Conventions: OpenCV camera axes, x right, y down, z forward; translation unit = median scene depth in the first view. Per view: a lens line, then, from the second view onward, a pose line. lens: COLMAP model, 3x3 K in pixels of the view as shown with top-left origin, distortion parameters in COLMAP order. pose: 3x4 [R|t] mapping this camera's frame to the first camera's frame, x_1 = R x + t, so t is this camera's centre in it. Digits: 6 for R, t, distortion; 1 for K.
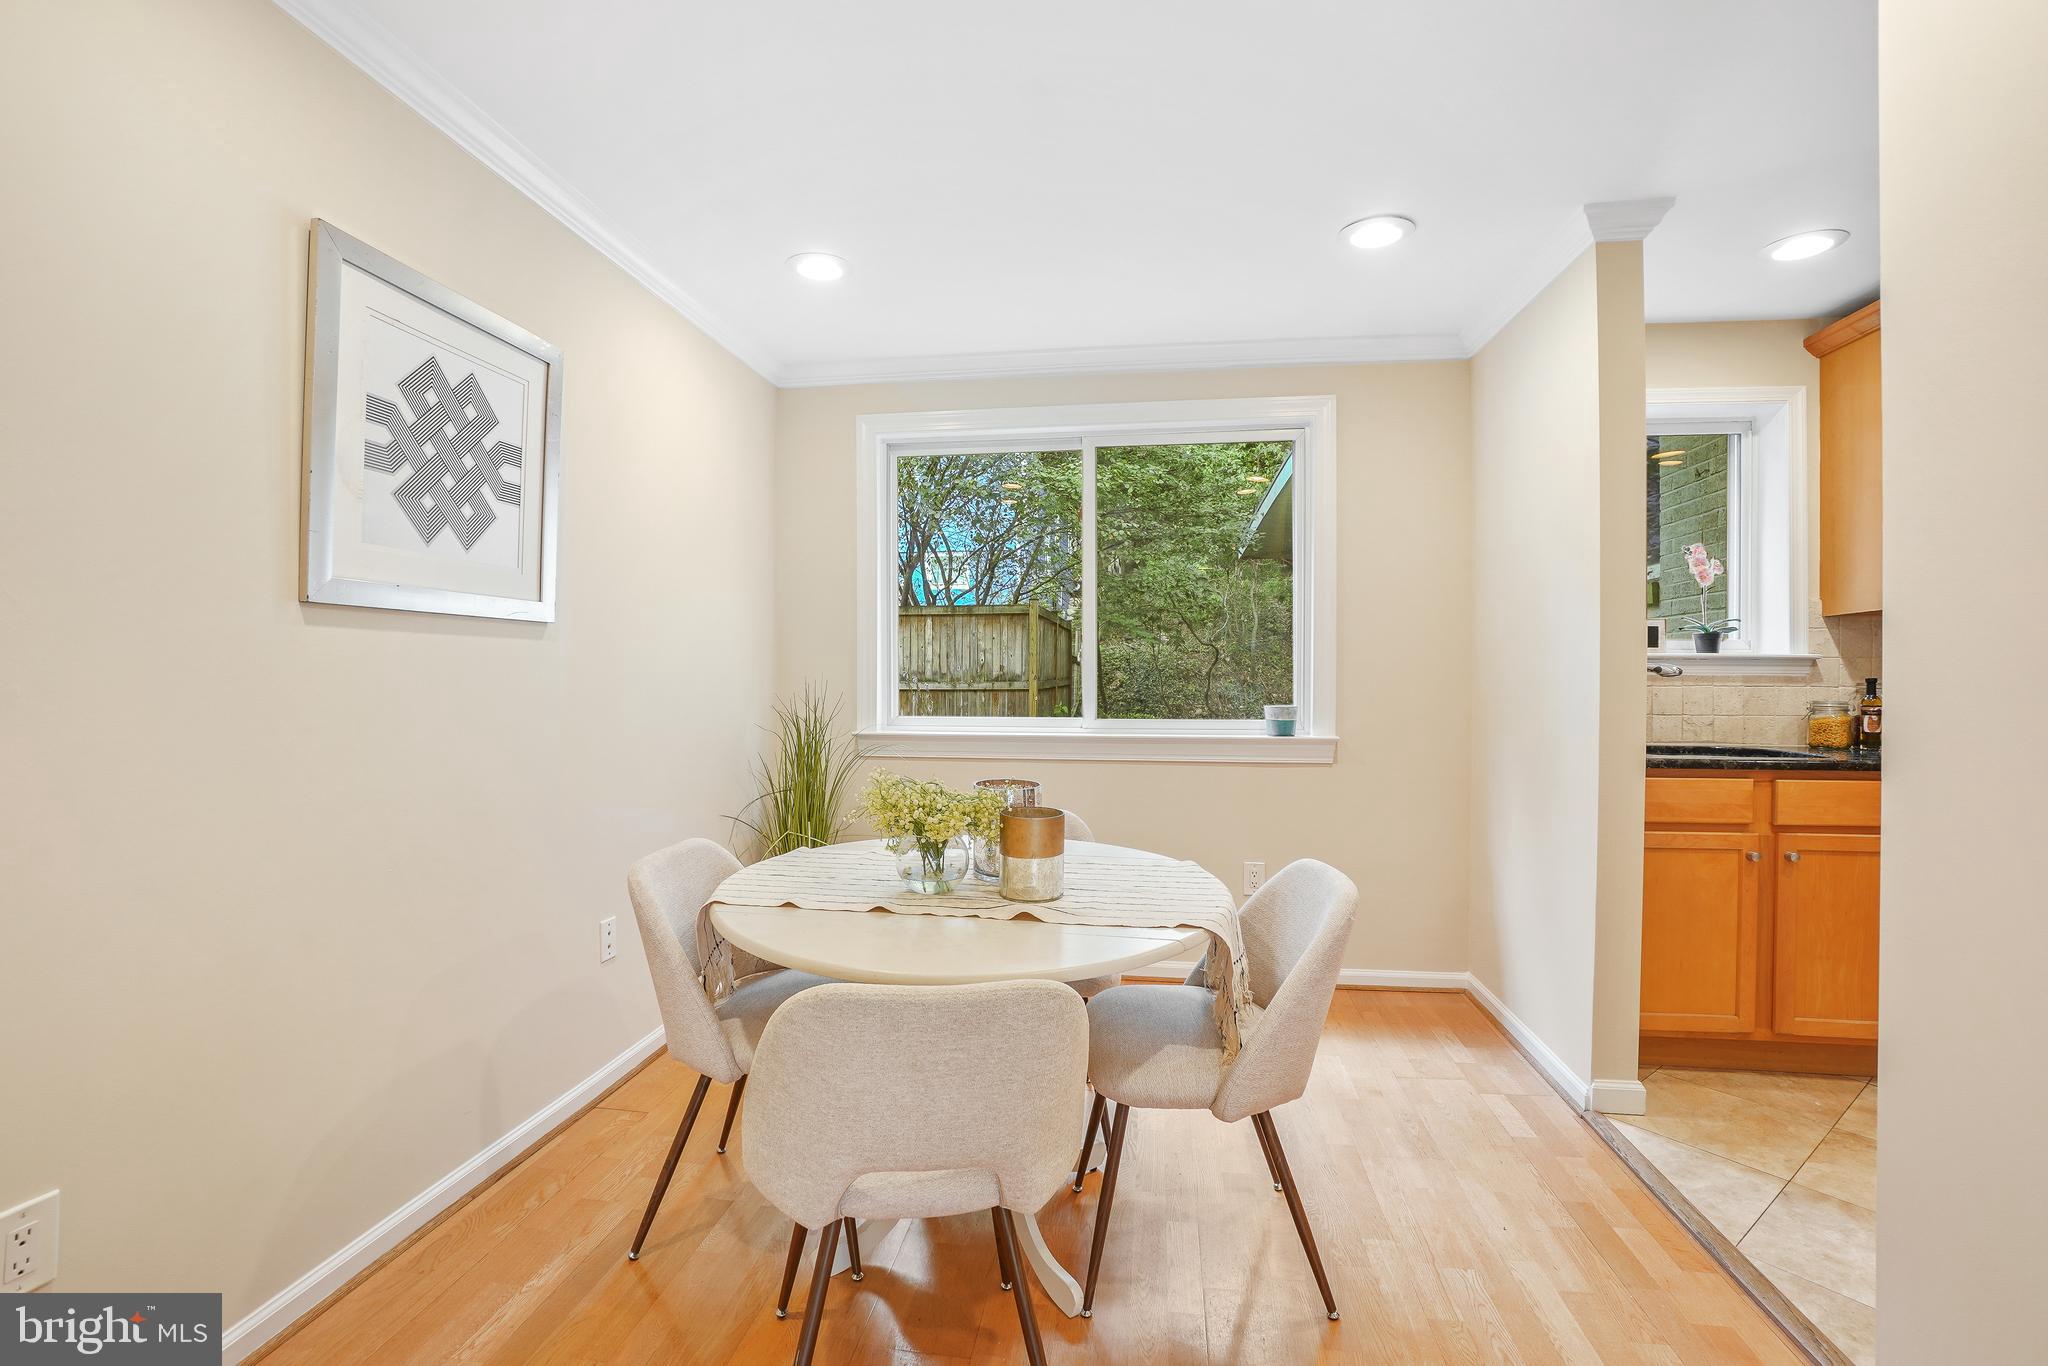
lens RADIAL K [[912.2, 0, 1032.3], [0, 912.2, 688.4], [0, 0, 1]] dist [-0.036167, 0.013293]
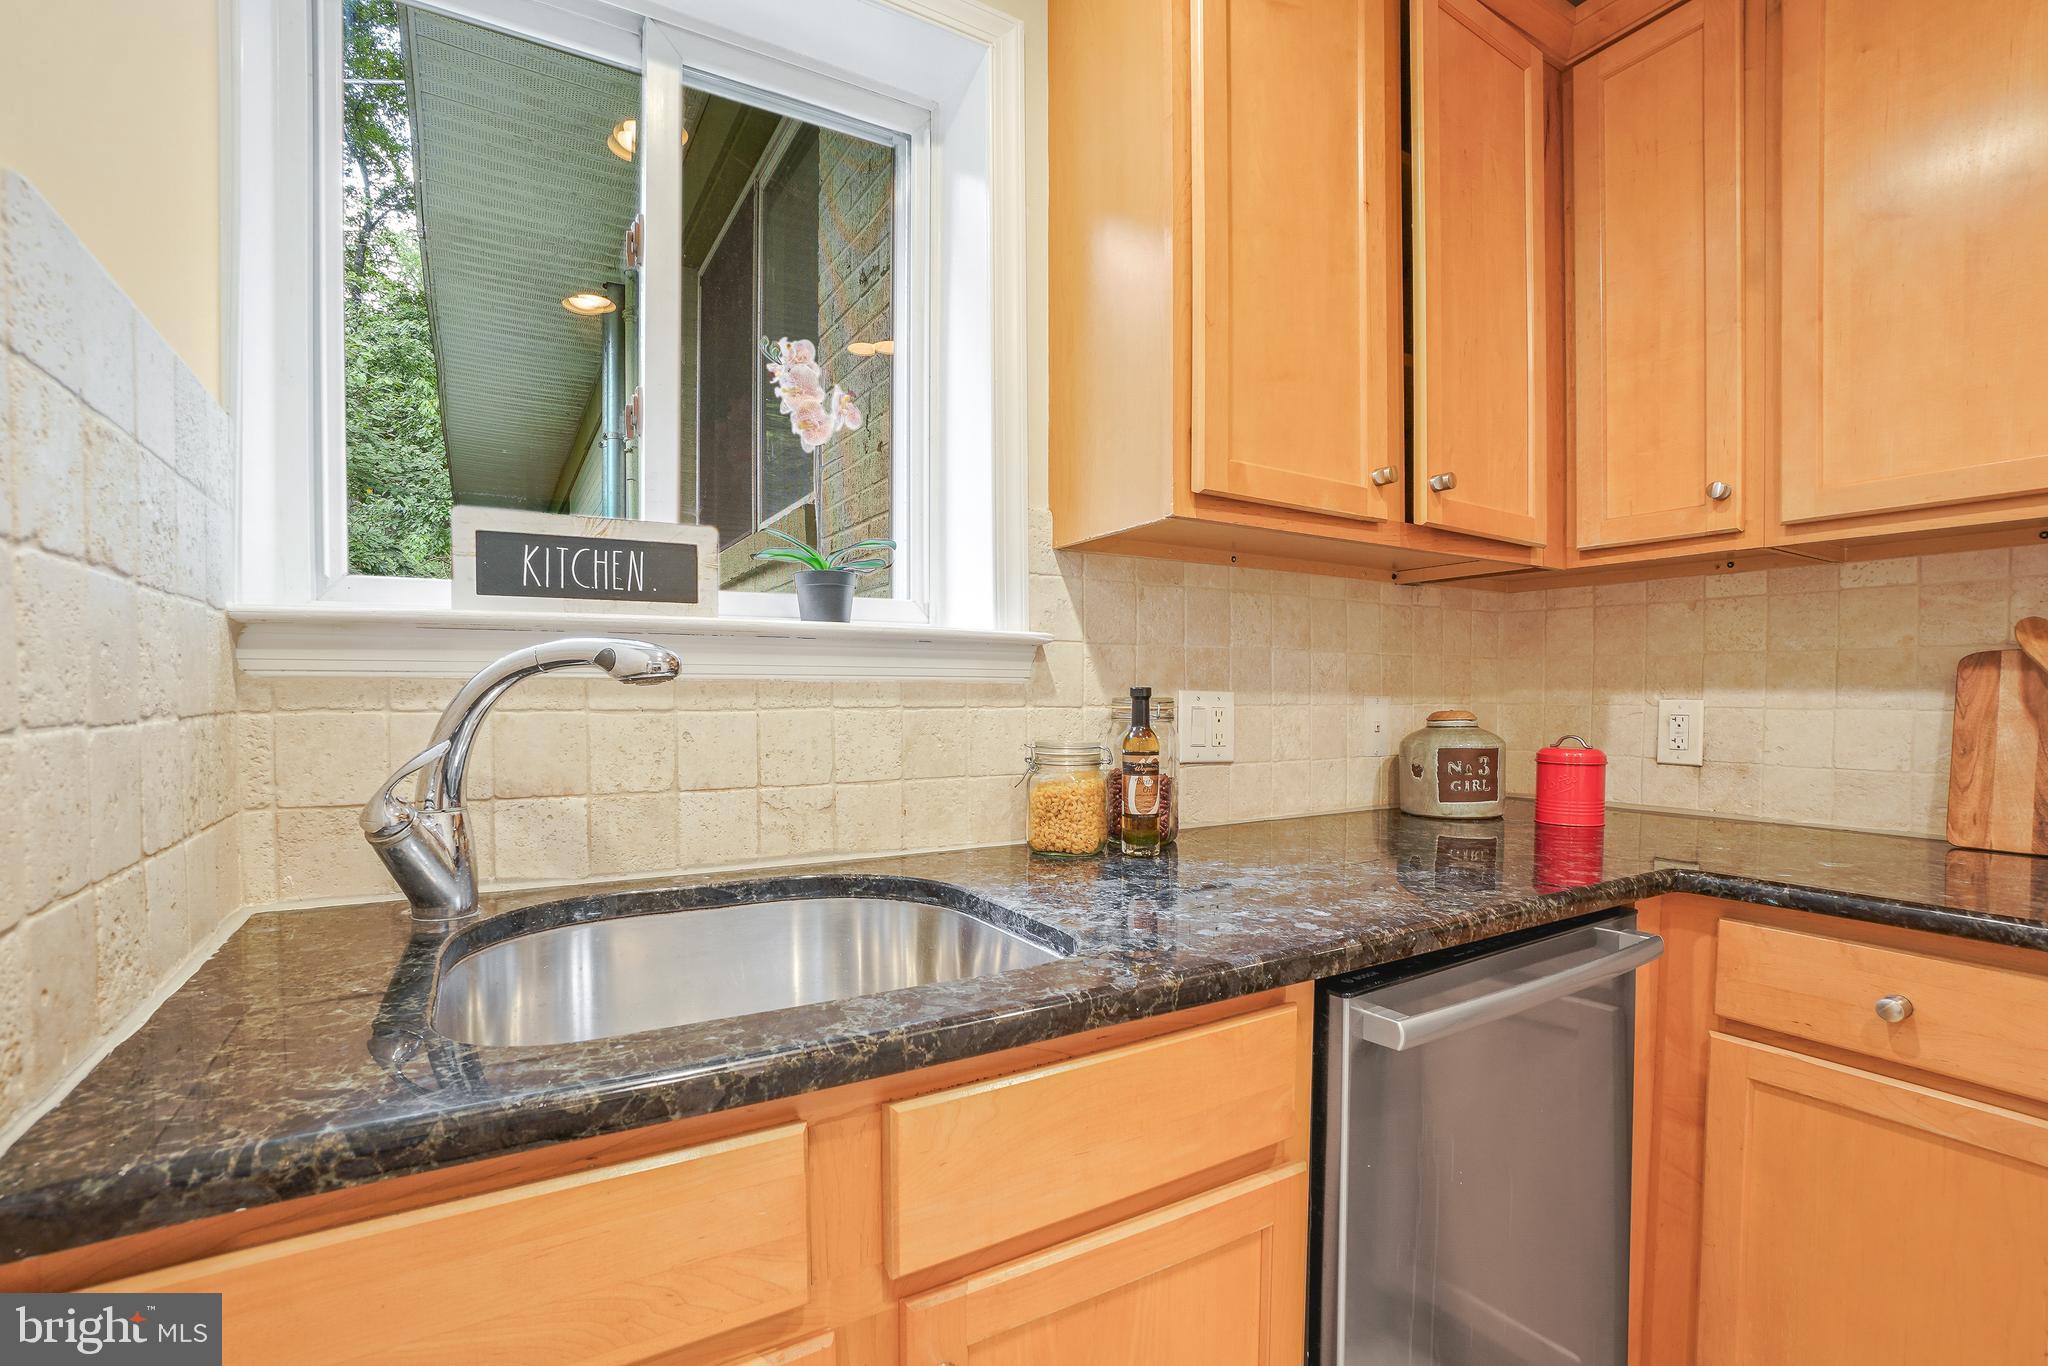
lens RADIAL K [[912.2, 0, 1059.3], [0, 912.2, 722.1], [0, 0, 1]] dist [-0.036167, 0.013293]
pose [[0.766662, -0.027116, 0.641478, 0.596986], [0.010182, 0.999496, 0.030080, -0.007986], [-0.641971, -0.016529, 0.766551, 0.653730]]
